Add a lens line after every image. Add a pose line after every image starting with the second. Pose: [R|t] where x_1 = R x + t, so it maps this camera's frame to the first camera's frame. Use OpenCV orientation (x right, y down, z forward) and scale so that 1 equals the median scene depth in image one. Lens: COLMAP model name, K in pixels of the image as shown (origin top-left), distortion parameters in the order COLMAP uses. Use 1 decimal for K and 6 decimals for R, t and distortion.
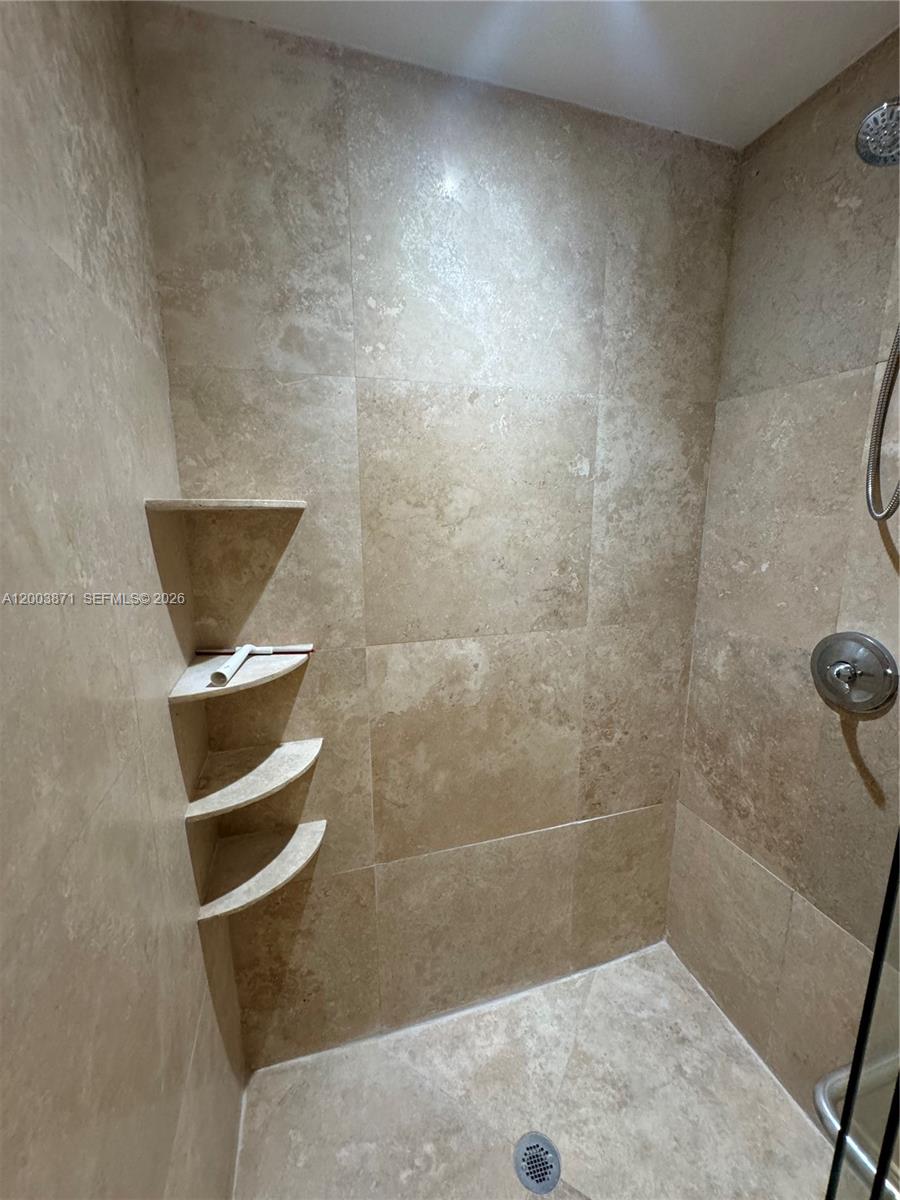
lens RADIAL K [[481.3, 0, 454.5], [0, 481.3, 600.7], [0, 0, 1]] dist [-0.000534, 0.000020]
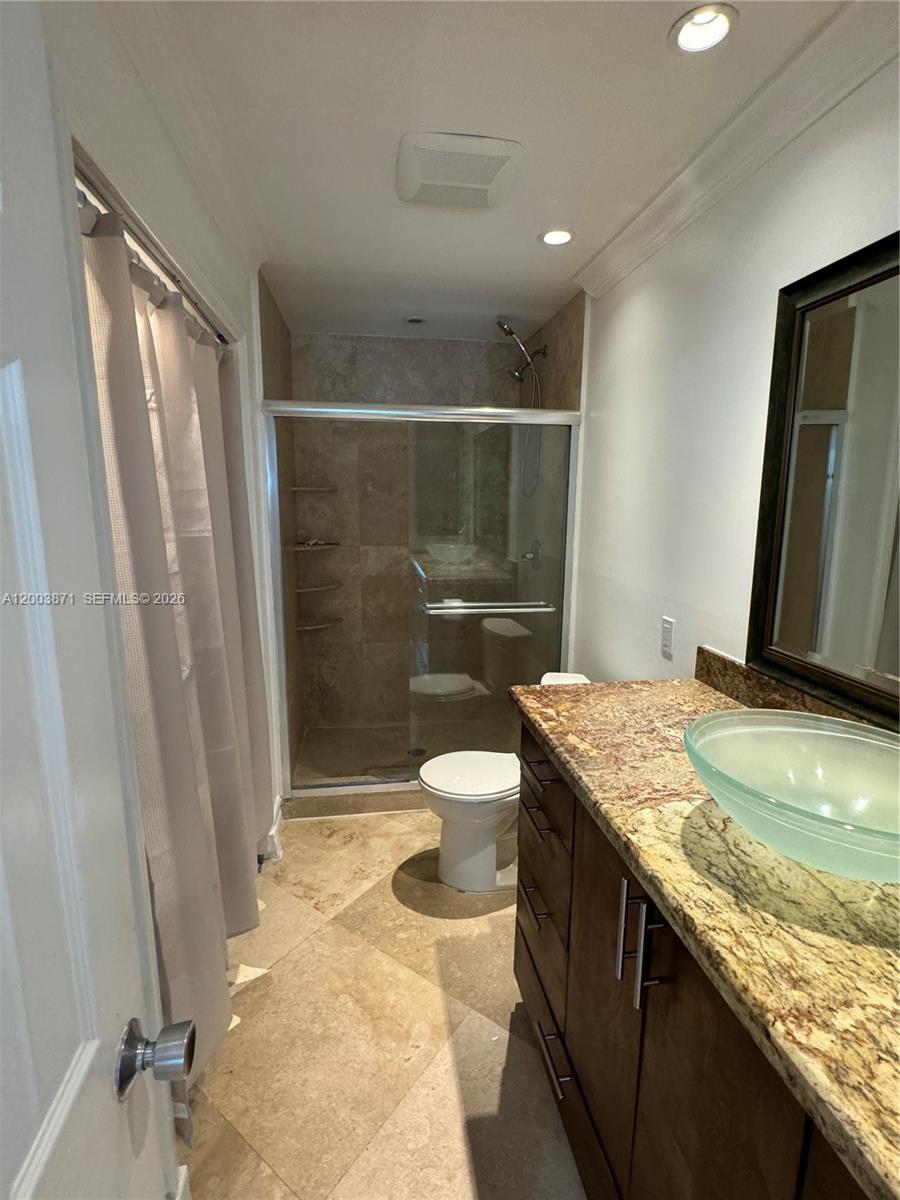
lens RADIAL K [[561.6, 0, 450.0], [0, 561.6, 597.9], [0, 0, 1]] dist [-0.003640, 0.000382]
pose [[0.990949, 0.032093, -0.130349, 0.649870], [-0.035128, 0.999161, -0.021050, 0.395592], [0.129564, 0.025439, 0.991245, -1.779051]]
